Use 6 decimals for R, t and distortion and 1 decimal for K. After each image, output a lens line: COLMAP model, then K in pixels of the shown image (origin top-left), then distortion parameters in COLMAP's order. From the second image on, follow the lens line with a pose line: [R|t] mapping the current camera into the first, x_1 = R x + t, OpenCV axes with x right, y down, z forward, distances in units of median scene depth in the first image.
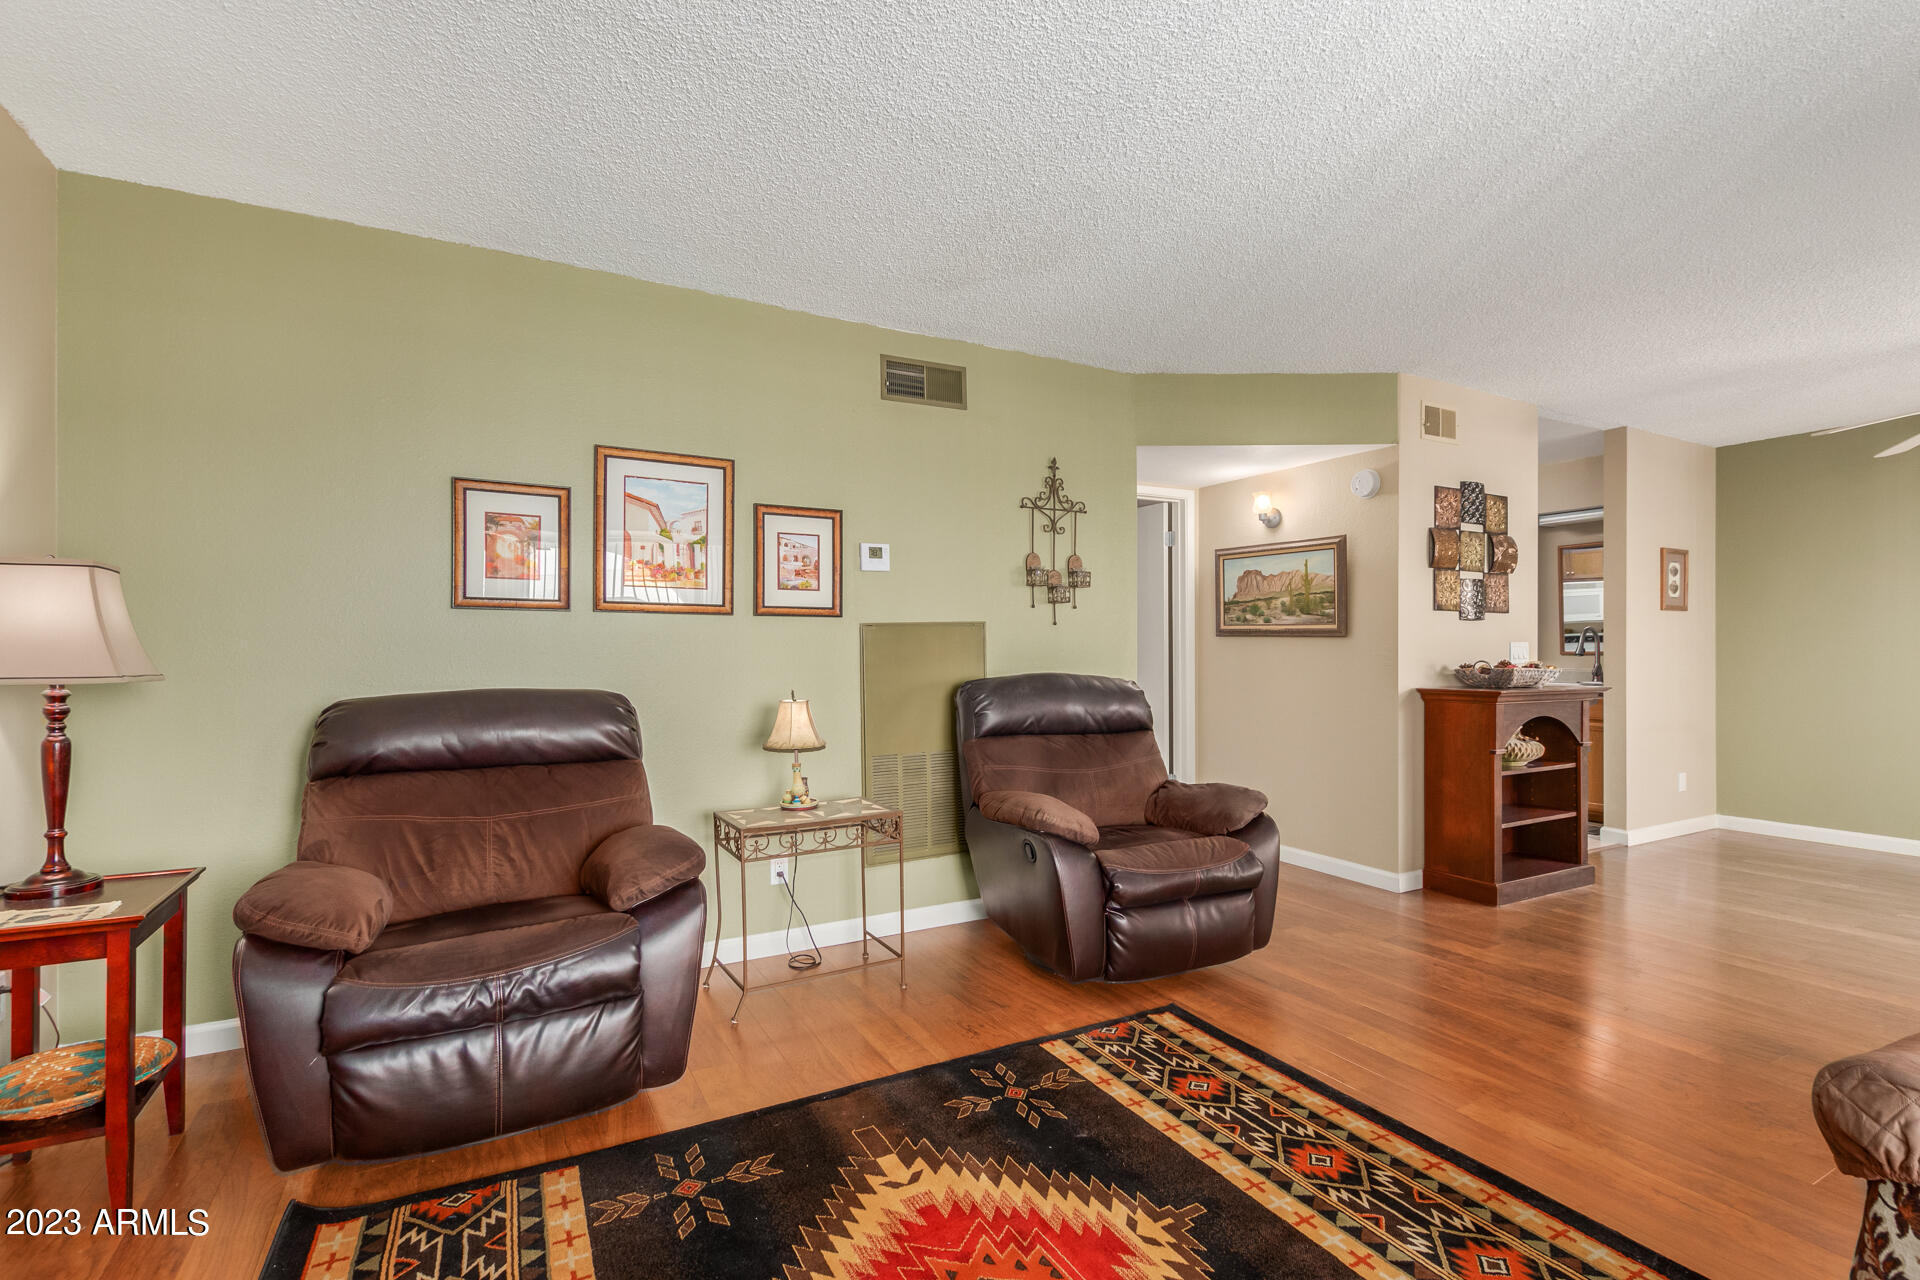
lens RADIAL K [[880.9, 0, 965.1], [0, 880.9, 652.2], [0, 0, 1]] dist [0.003194, -0.002417]
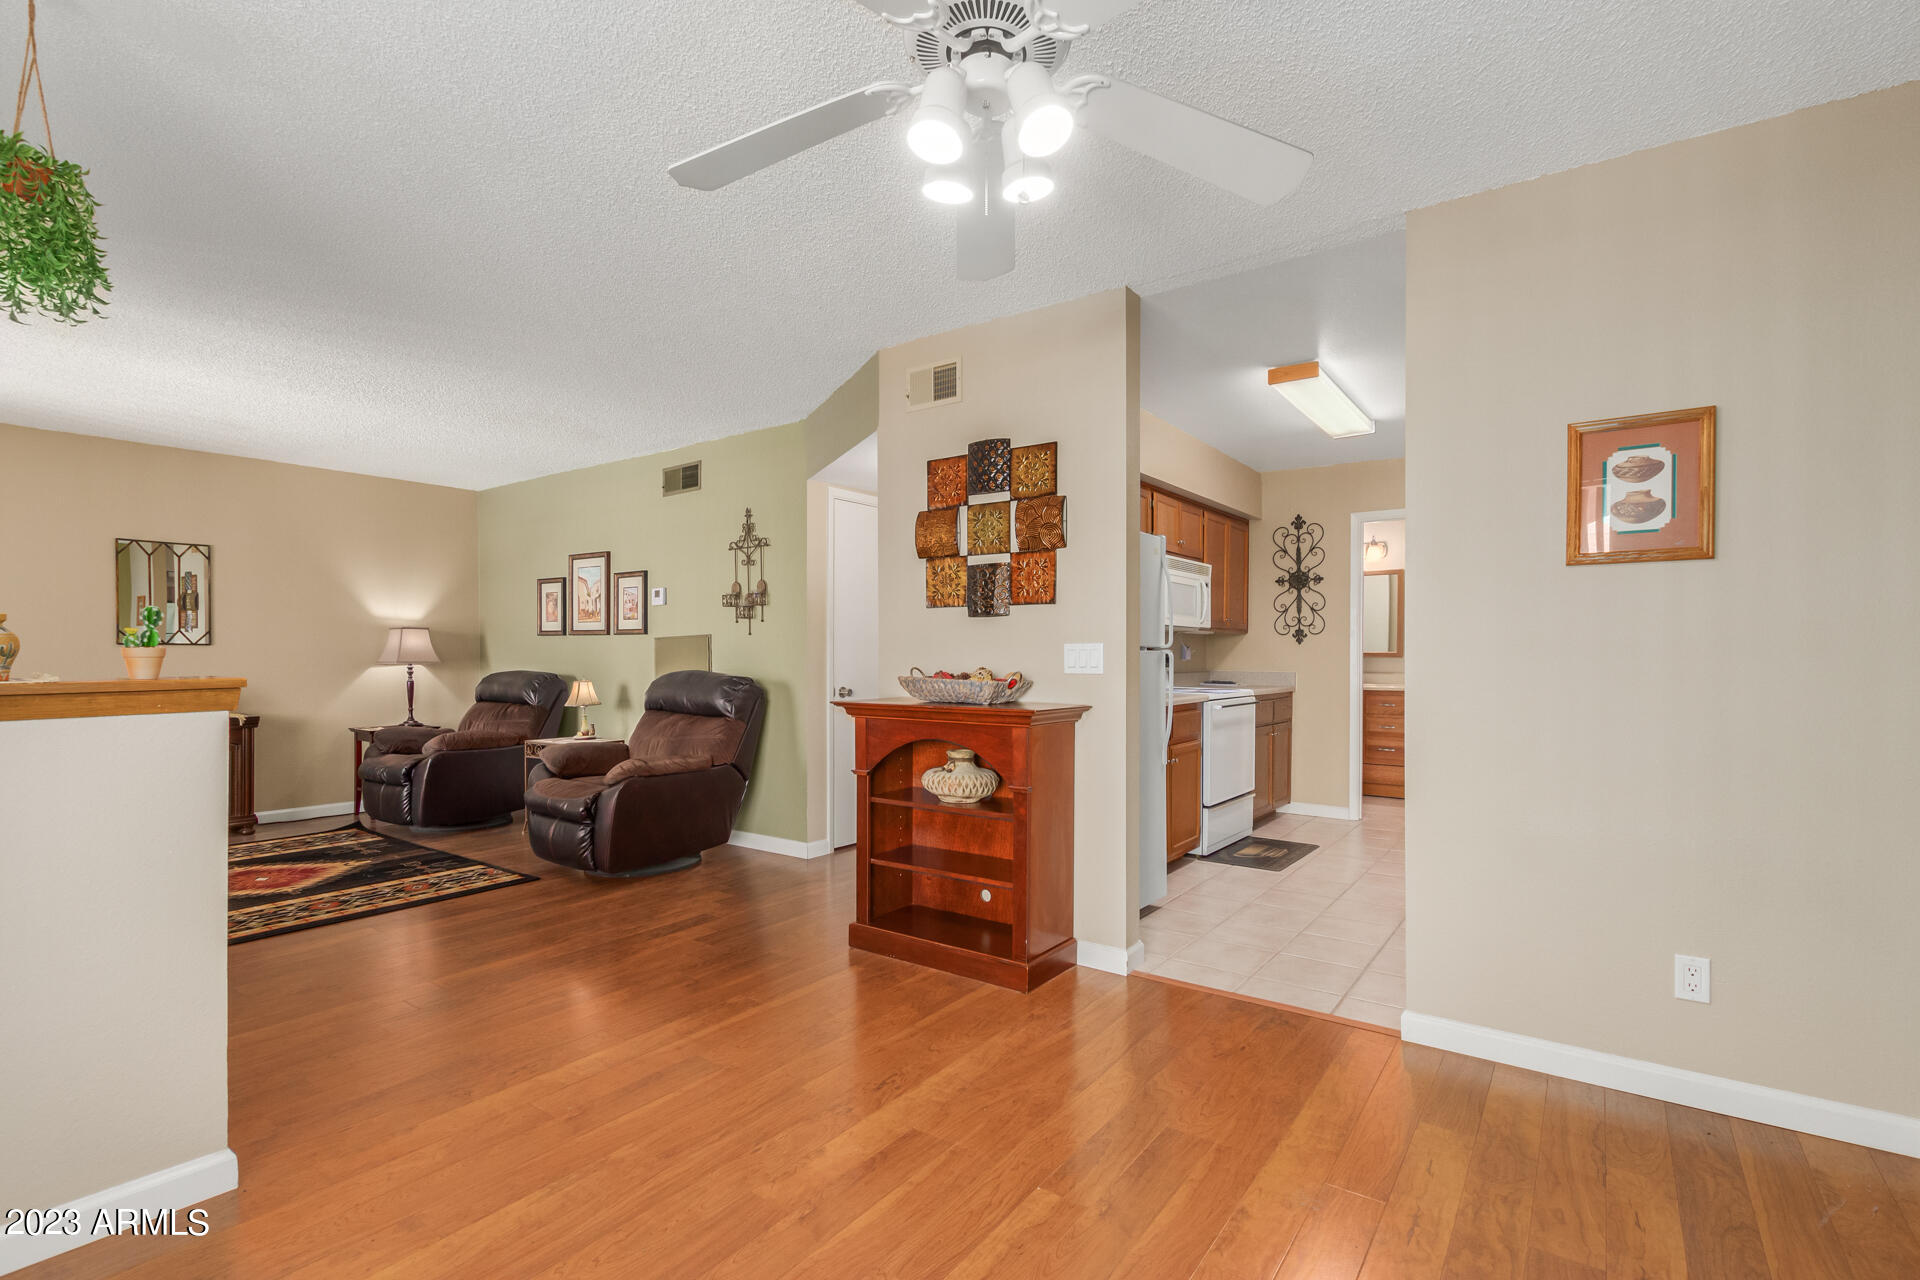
lens RADIAL K [[880.9, 0, 977.0], [0, 880.9, 661.2], [0, 0, 1]] dist [0.003194, -0.002417]
pose [[0.439926, 0.007715, -0.898001, 1.682576], [-0.002959, 0.999970, 0.007141, -0.002078], [0.898029, -0.000484, 0.439936, 0.850594]]
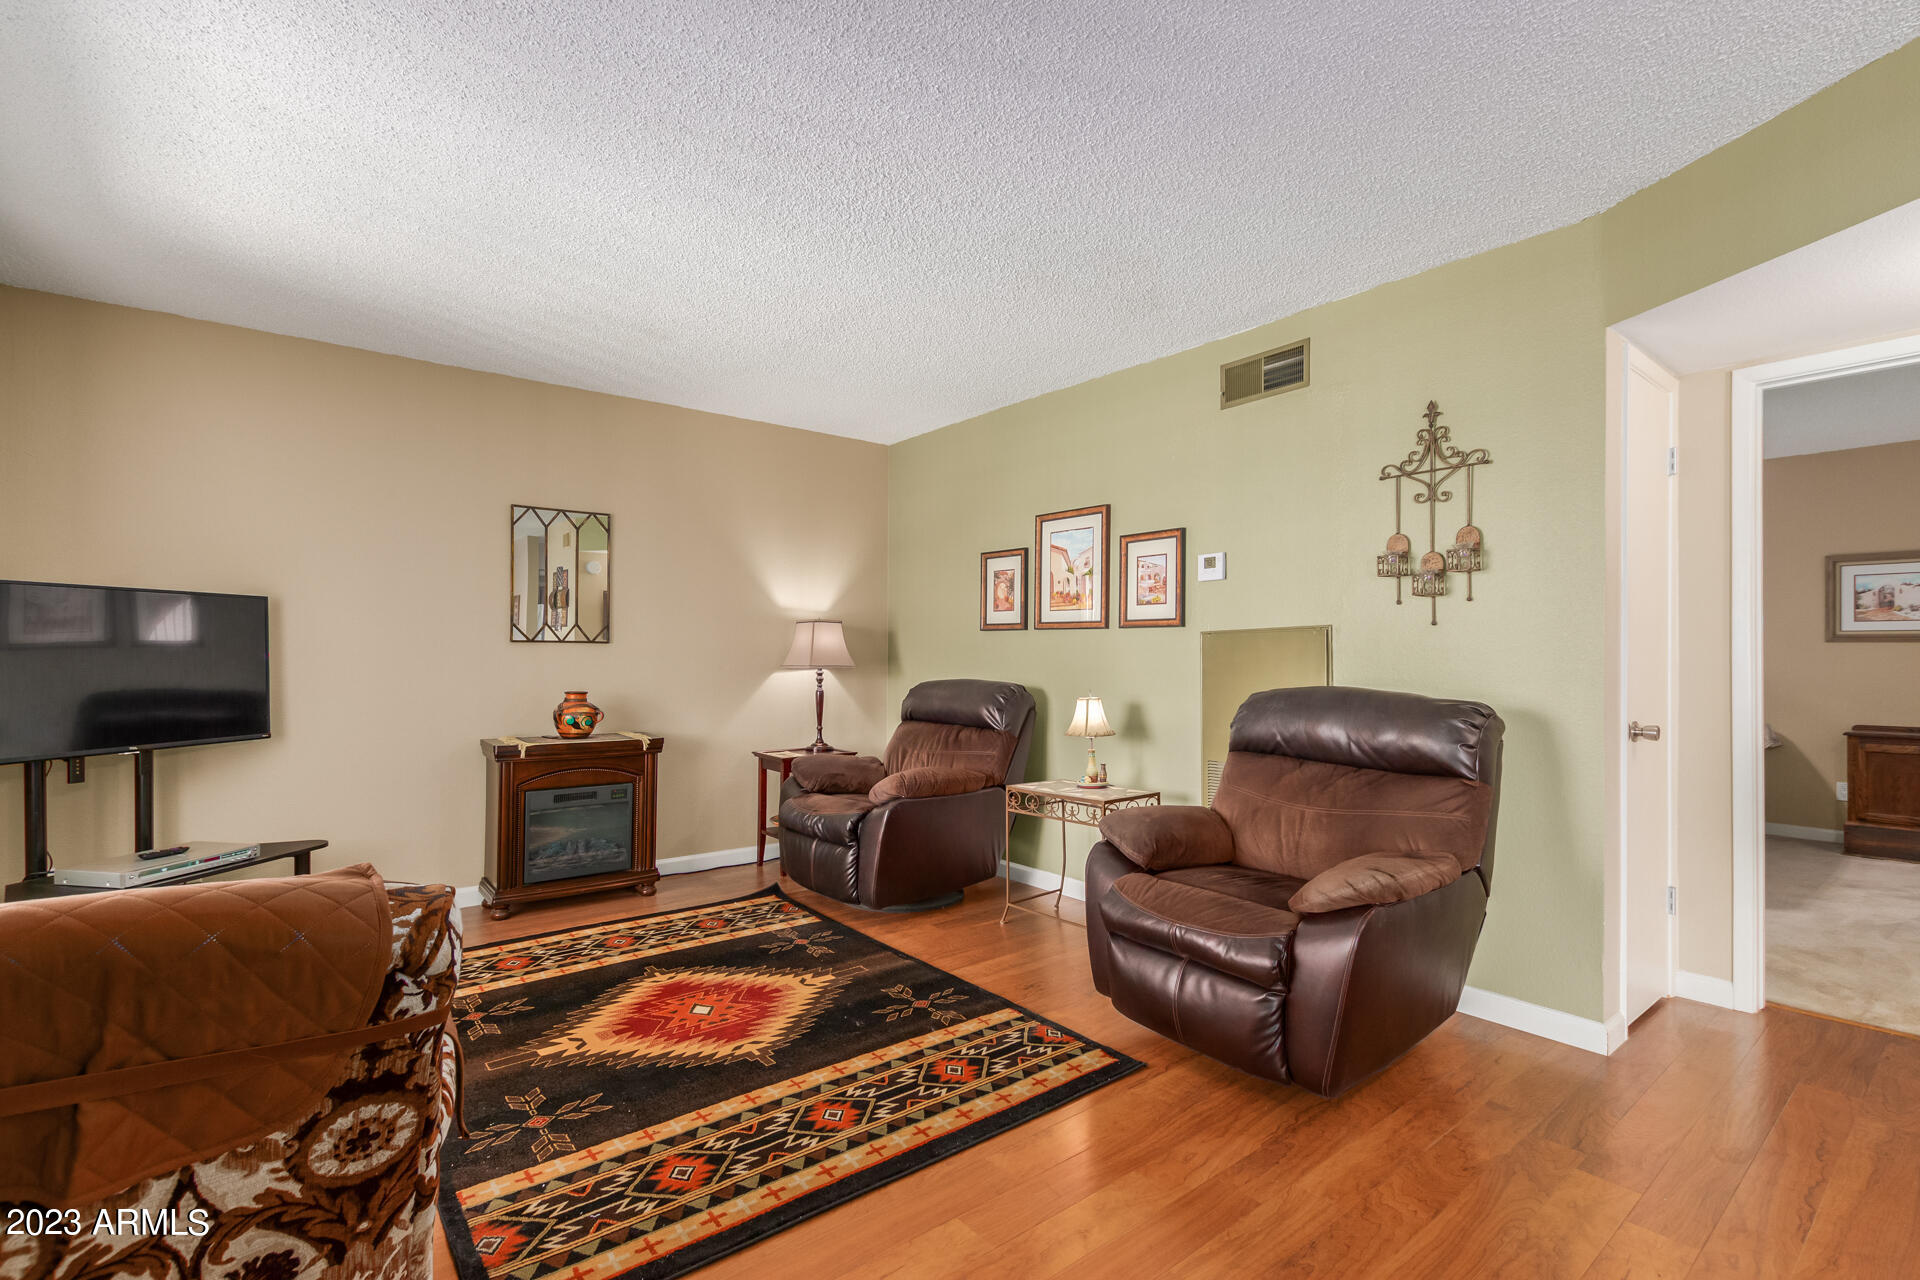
lens RADIAL K [[880.9, 0, 965.7], [0, 880.9, 650.4], [0, 0, 1]] dist [0.003194, -0.002417]
pose [[0.178933, -0.003327, -0.983856, 0.893637], [-0.007918, 0.999957, -0.004822, -0.003566], [0.983829, 0.008653, 0.178899, 0.560967]]
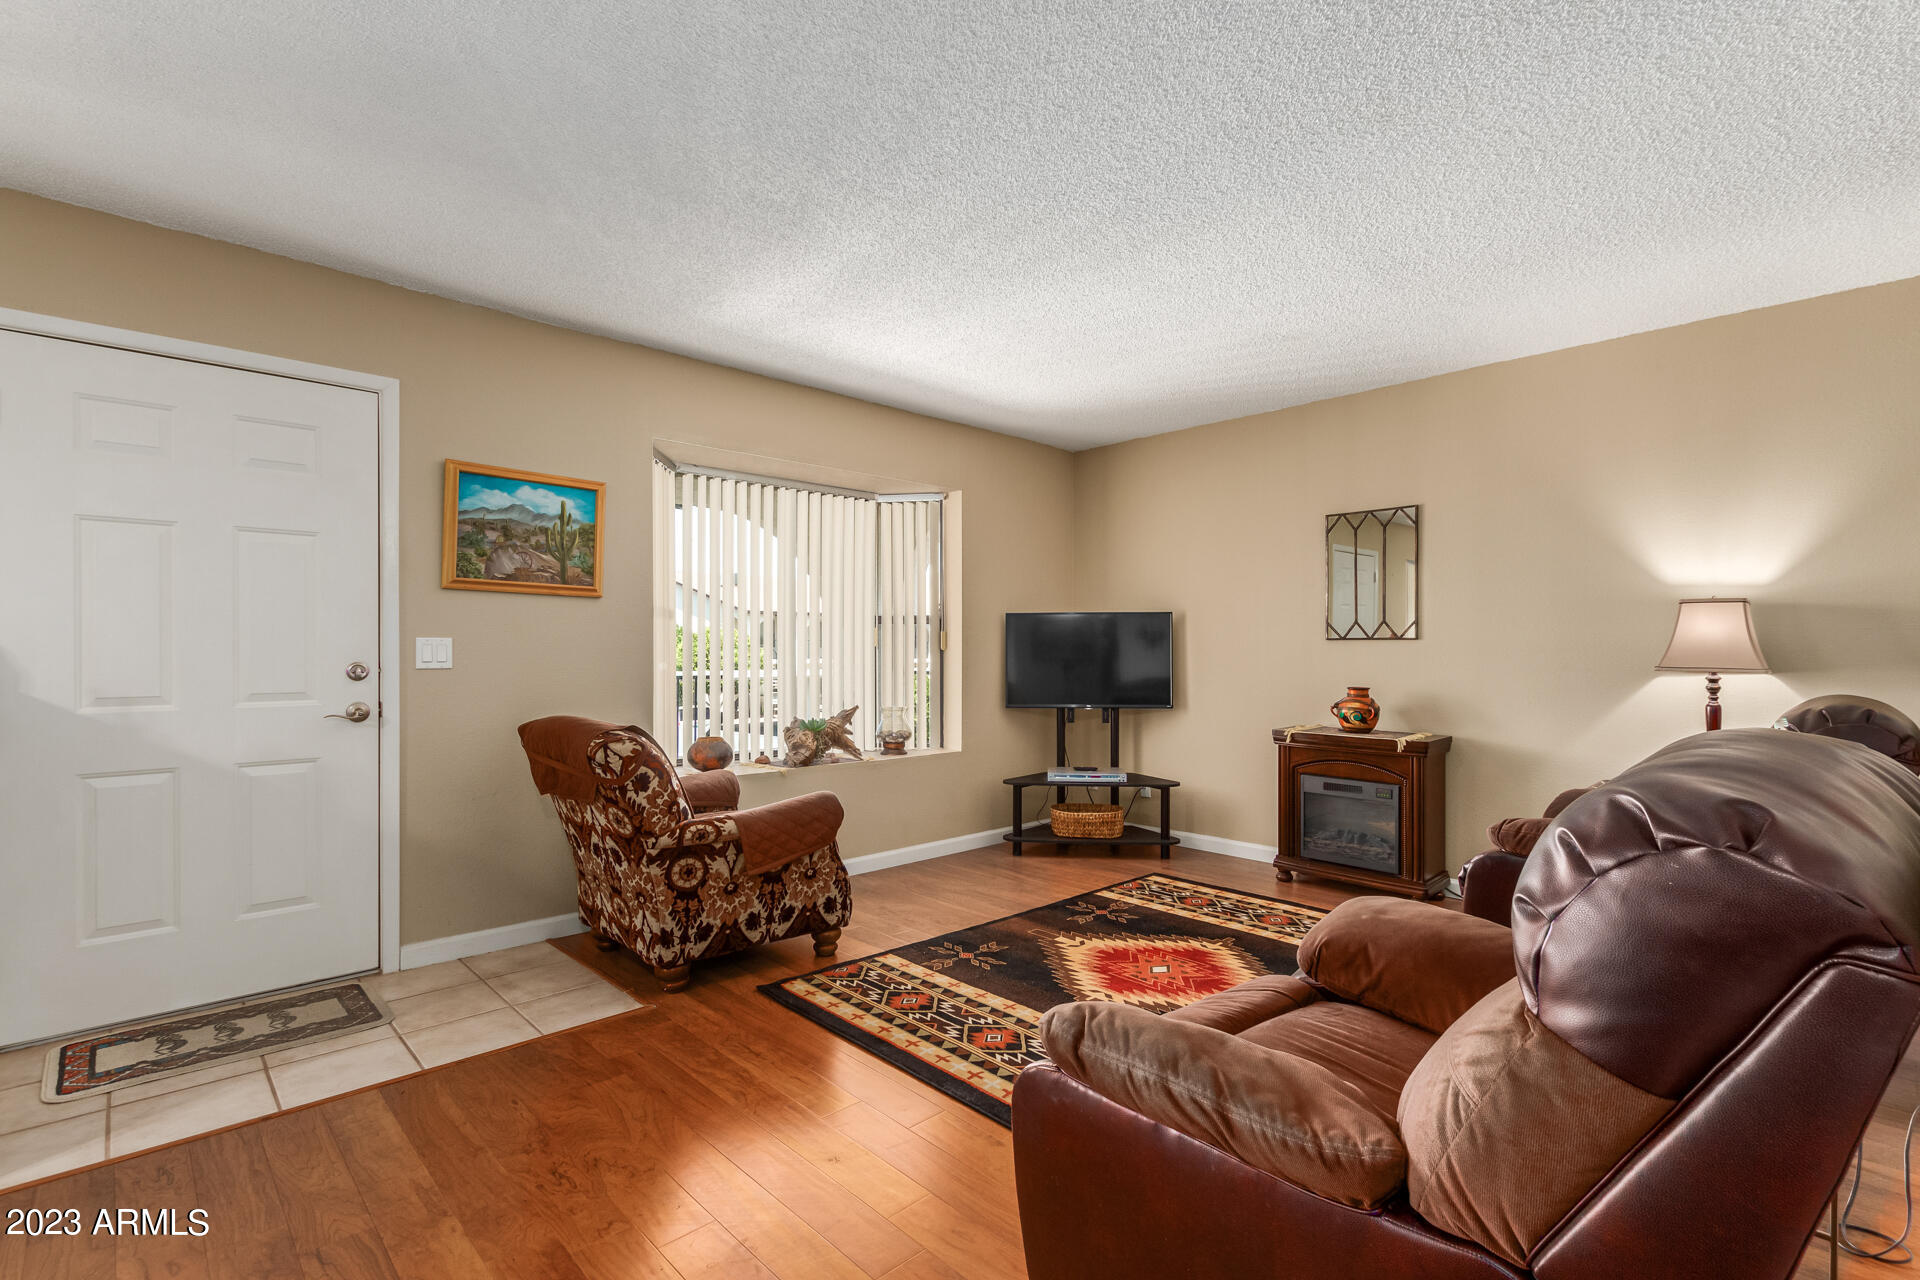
lens RADIAL K [[880.9, 0, 964.7], [0, 880.9, 644.3], [0, 0, 1]] dist [0.003194, -0.002417]
pose [[-0.965782, -0.003618, -0.259330, 0.460915], [-0.003592, 0.999993, -0.000573, -0.006115], [0.259330, 0.000378, -0.965789, 1.319608]]
